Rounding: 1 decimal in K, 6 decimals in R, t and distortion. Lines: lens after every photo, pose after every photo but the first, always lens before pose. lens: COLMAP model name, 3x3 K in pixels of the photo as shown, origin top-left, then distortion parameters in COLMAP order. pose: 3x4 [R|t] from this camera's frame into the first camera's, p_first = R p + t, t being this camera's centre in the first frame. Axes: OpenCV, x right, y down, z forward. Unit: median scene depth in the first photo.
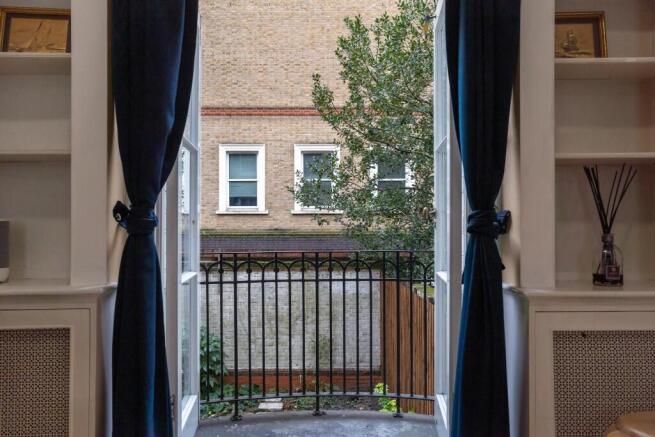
lens RADIAL K [[482.5, 0, 327.5], [0, 482.5, 218.5], [0, 0, 1]] dist [0.005127, 0.002038]
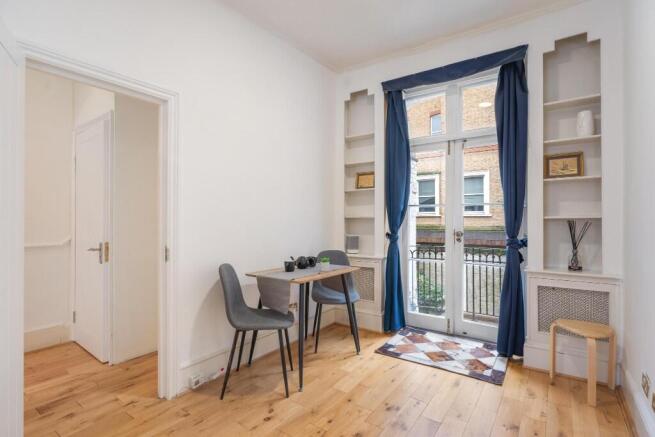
lens RADIAL K [[326.0, 0, 327.5], [0, 326.0, 218.5], [0, 0, 1]] dist [-0.001493, -0.000139]
pose [[0.808891, 0.001948, -0.587956, 0.528735], [0.004681, 0.999941, 0.009753, -0.141207], [0.587941, -0.010642, 0.808834, -1.009048]]
